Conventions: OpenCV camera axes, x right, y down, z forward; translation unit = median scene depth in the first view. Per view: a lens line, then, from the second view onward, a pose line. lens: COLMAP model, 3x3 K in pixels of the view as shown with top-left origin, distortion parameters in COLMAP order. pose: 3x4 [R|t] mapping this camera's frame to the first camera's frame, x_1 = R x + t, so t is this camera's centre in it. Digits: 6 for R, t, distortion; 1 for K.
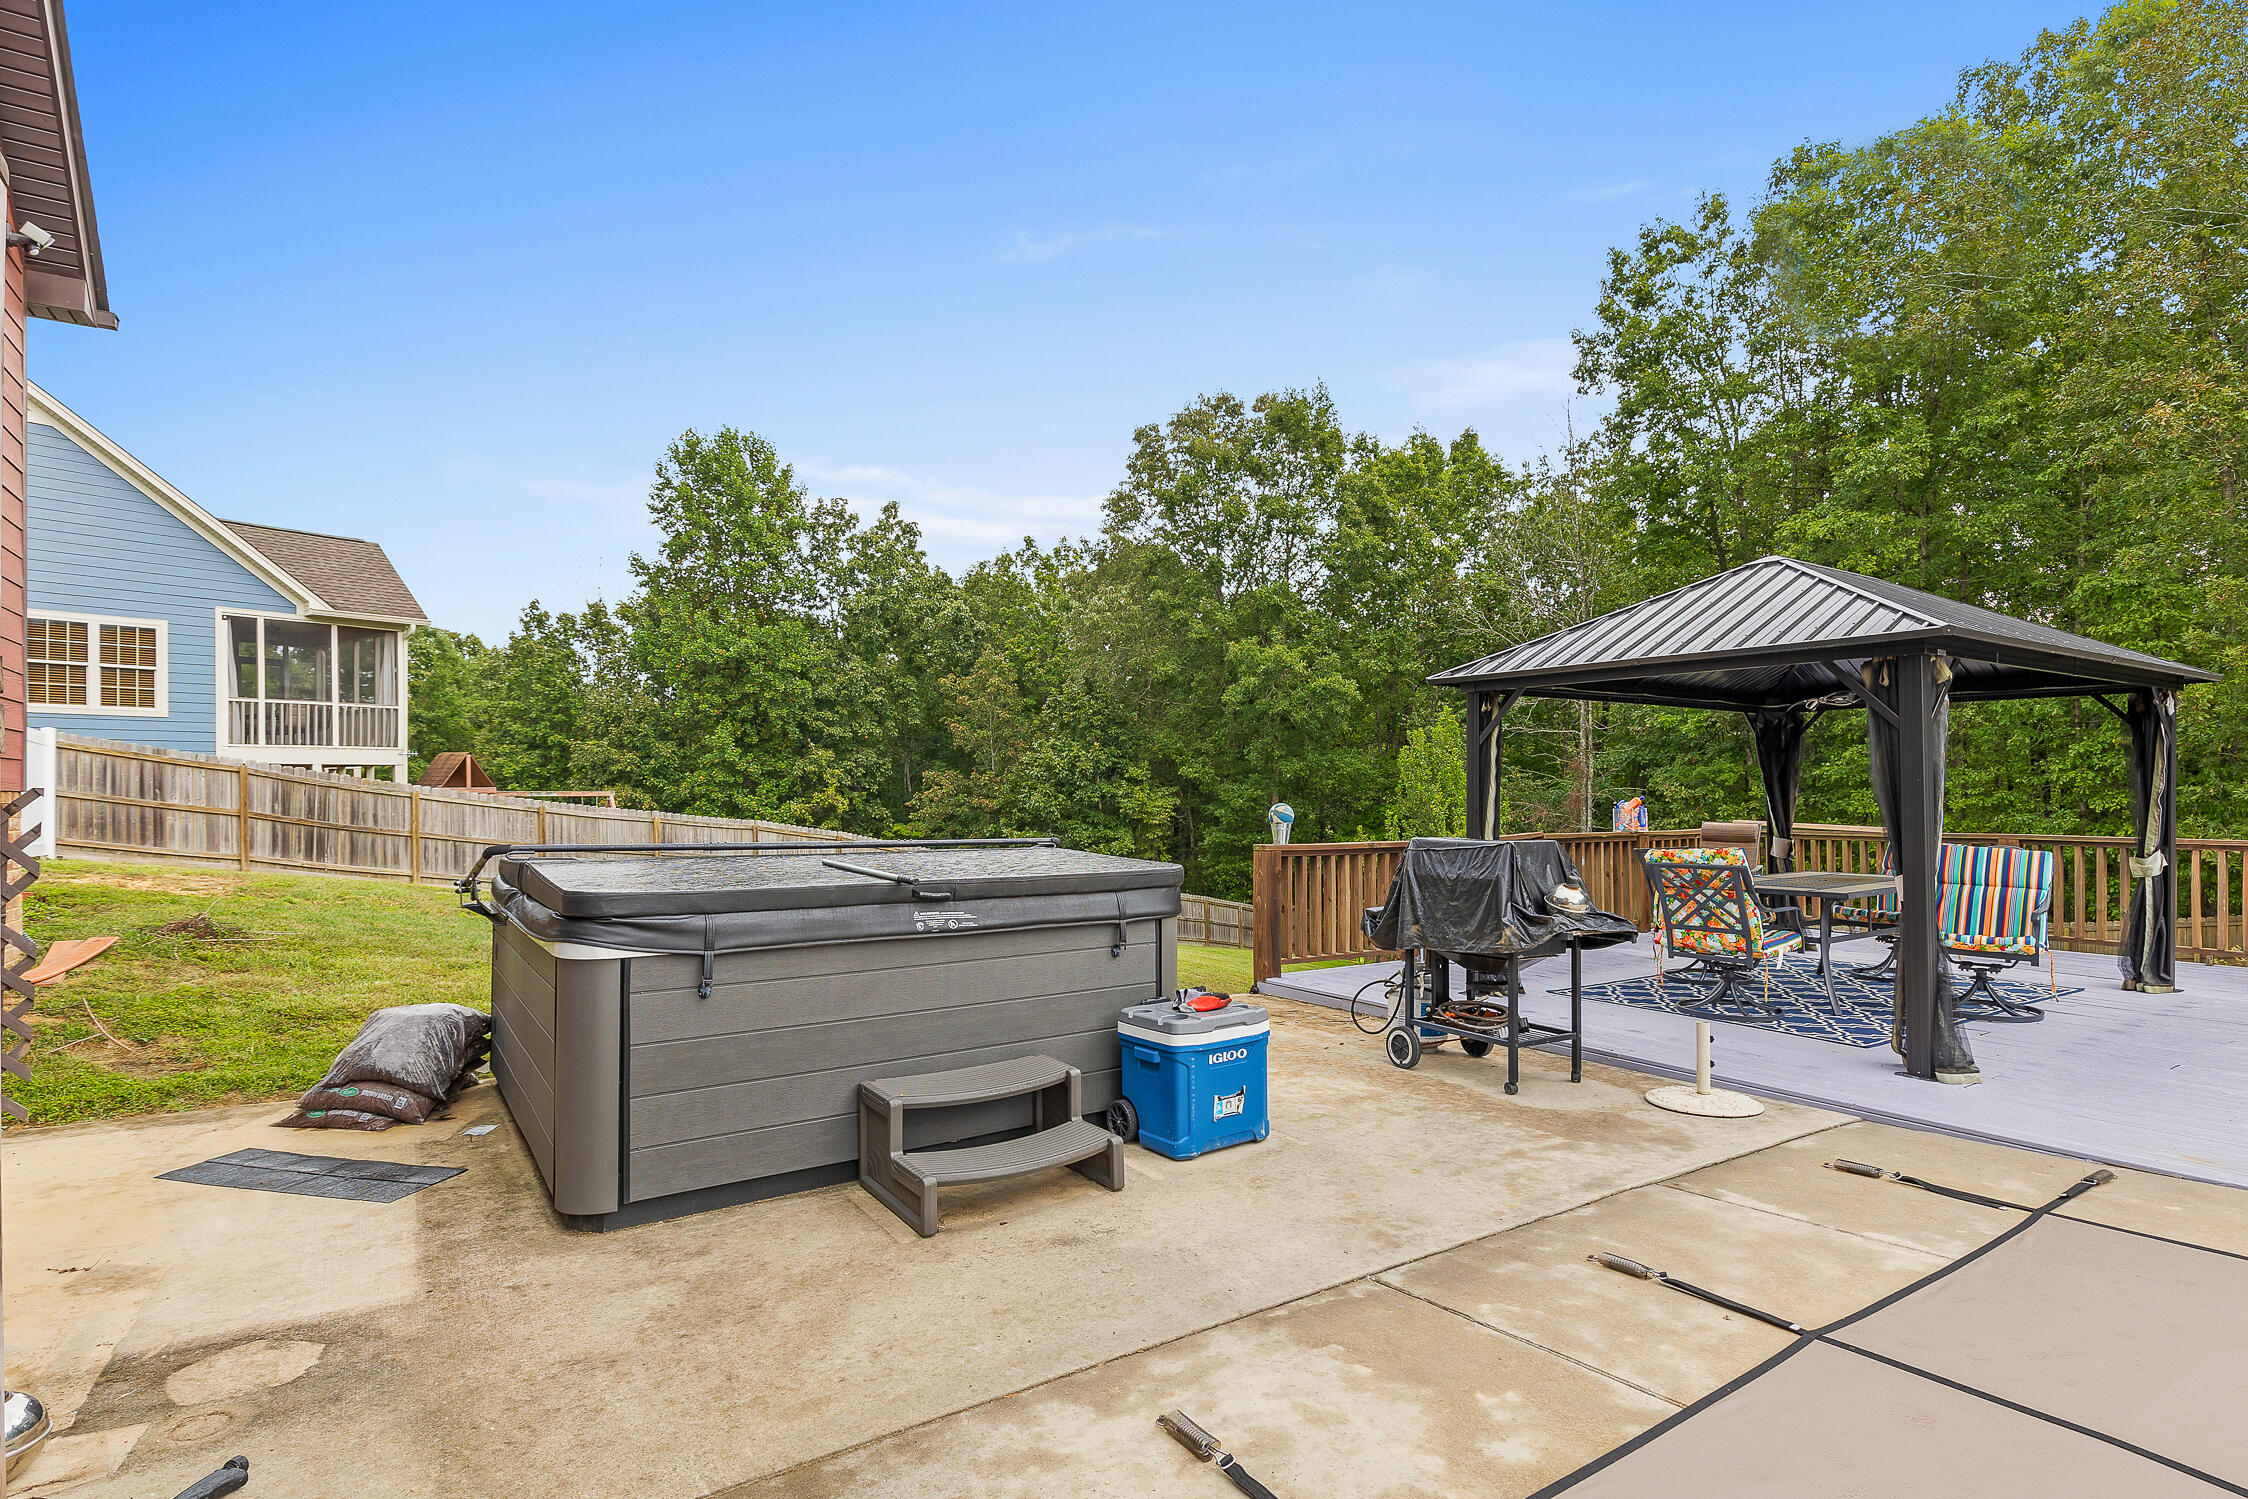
lens RADIAL K [[1123.5, 0, 1161.5], [0, 1123.5, 795.4], [0, 0, 1]] dist [-0.005854, -0.001805]
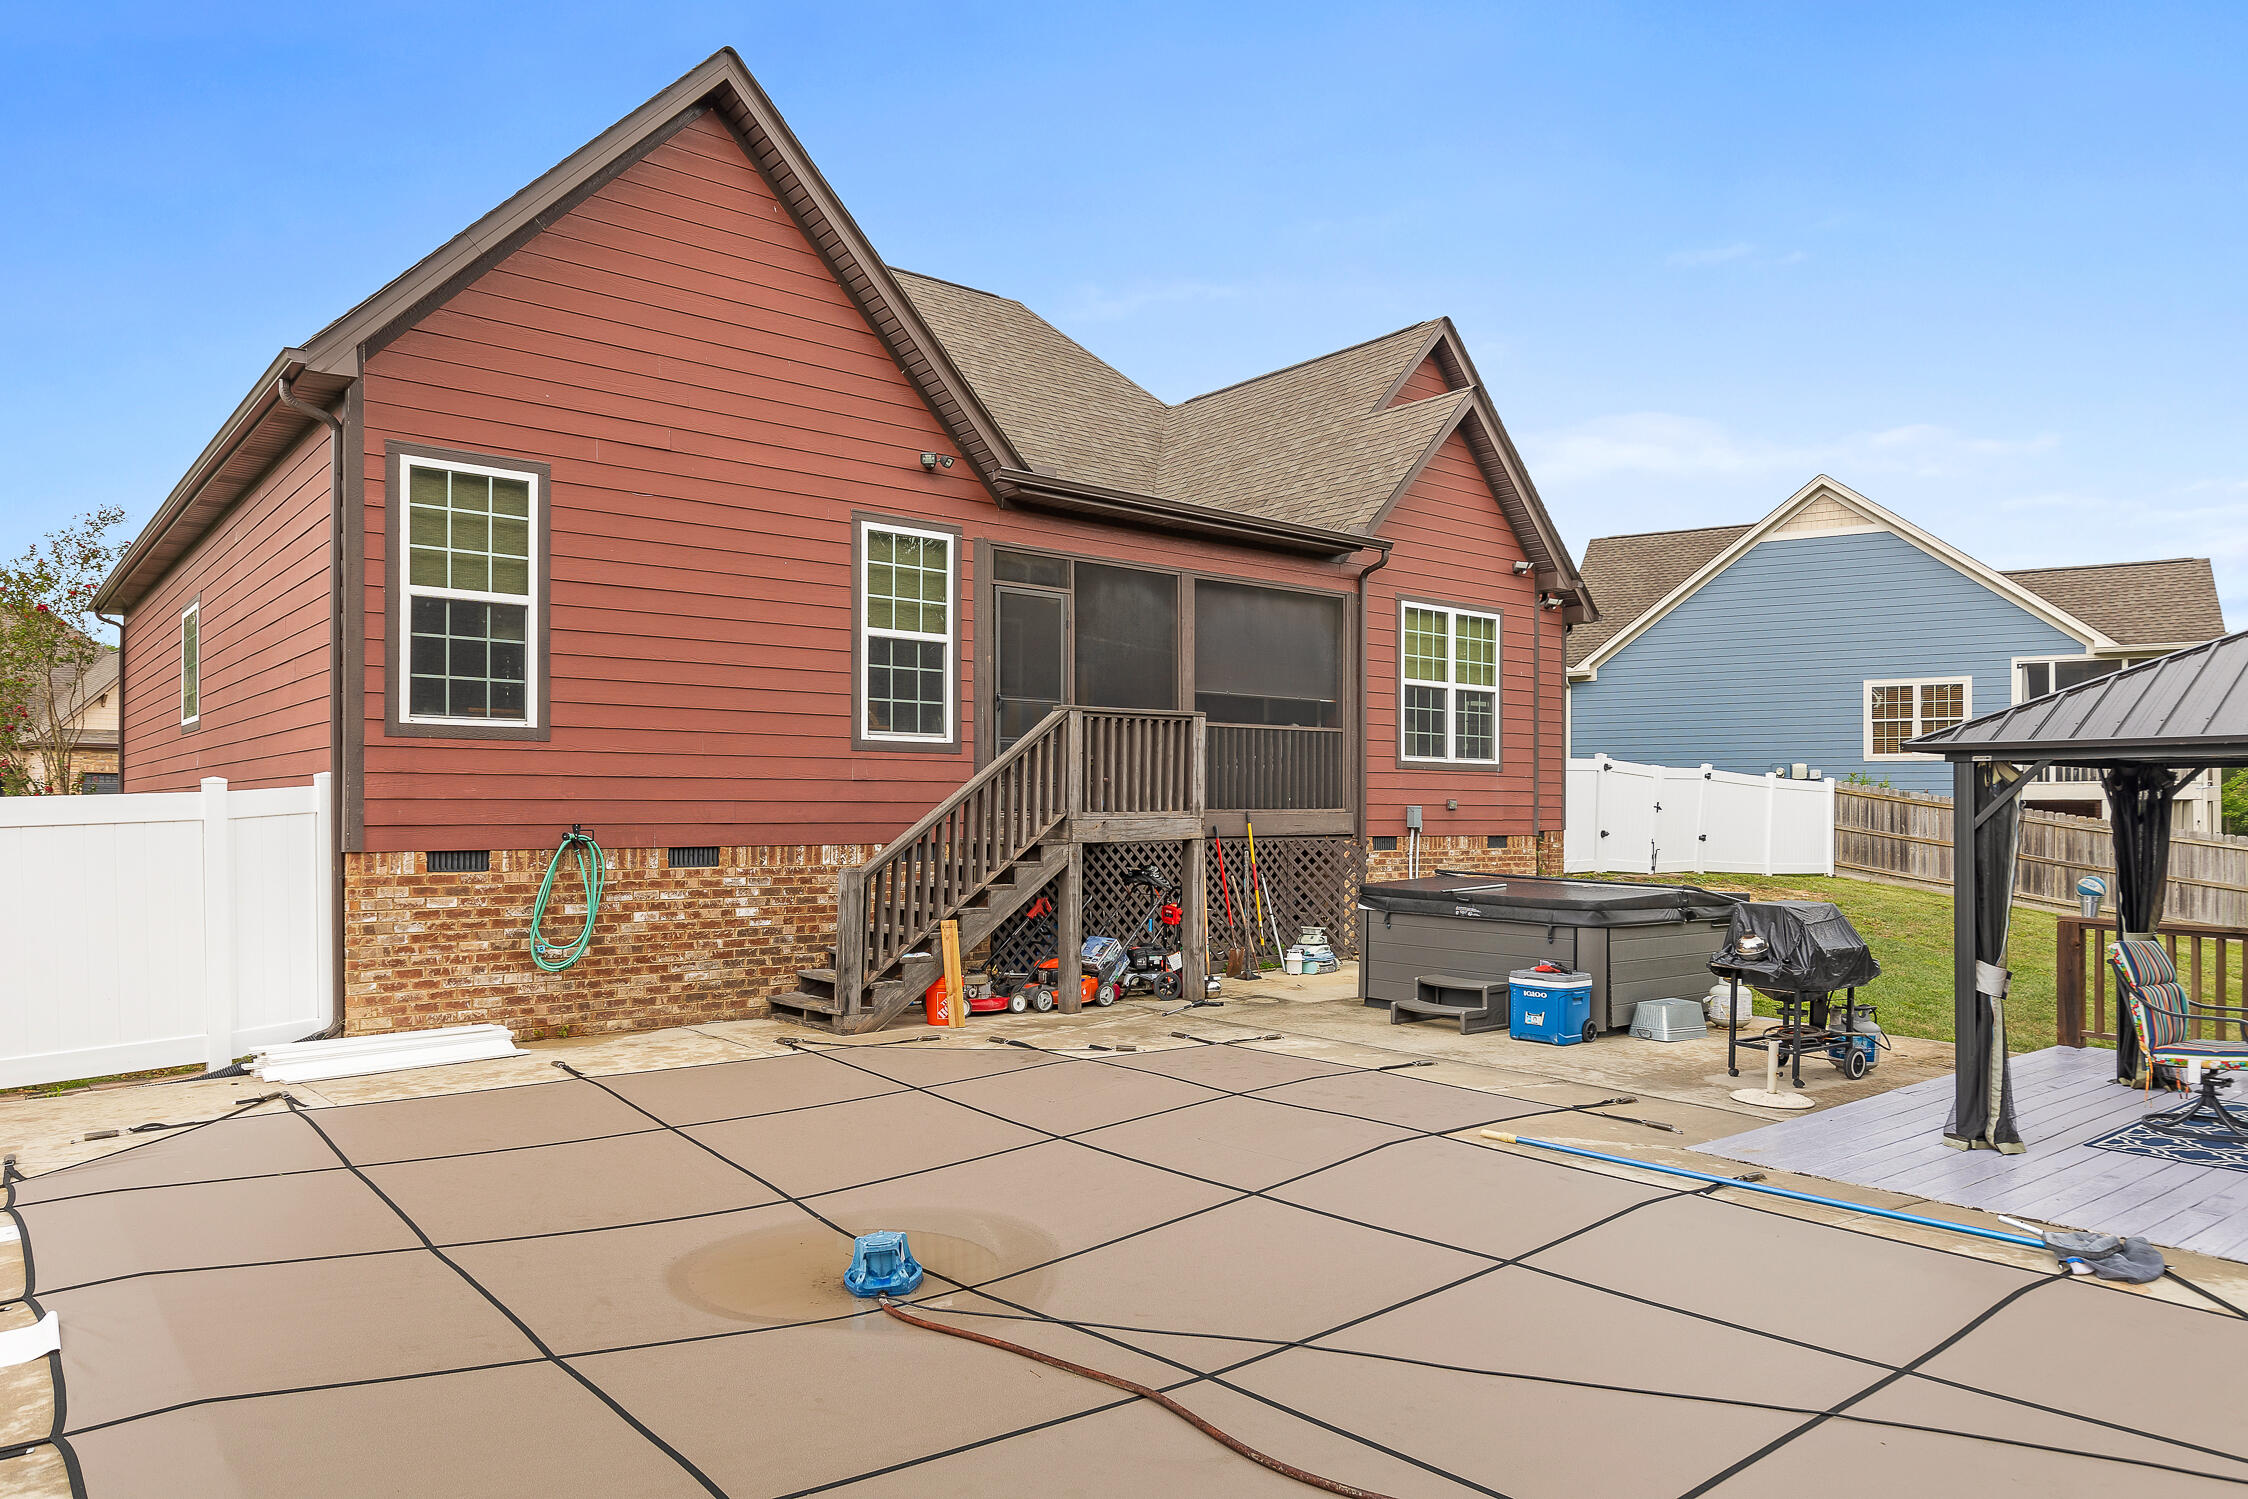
lens RADIAL K [[1445.9, 0, 1123.9], [0, 1445.9, 751.7], [0, 0, 1]] dist [0.001623, 0.000782]
pose [[0.080493, -0.032164, -0.996236, 0.618727], [-0.010051, 0.999402, -0.033079, -0.024738], [0.996704, 0.012676, 0.080122, 0.017695]]
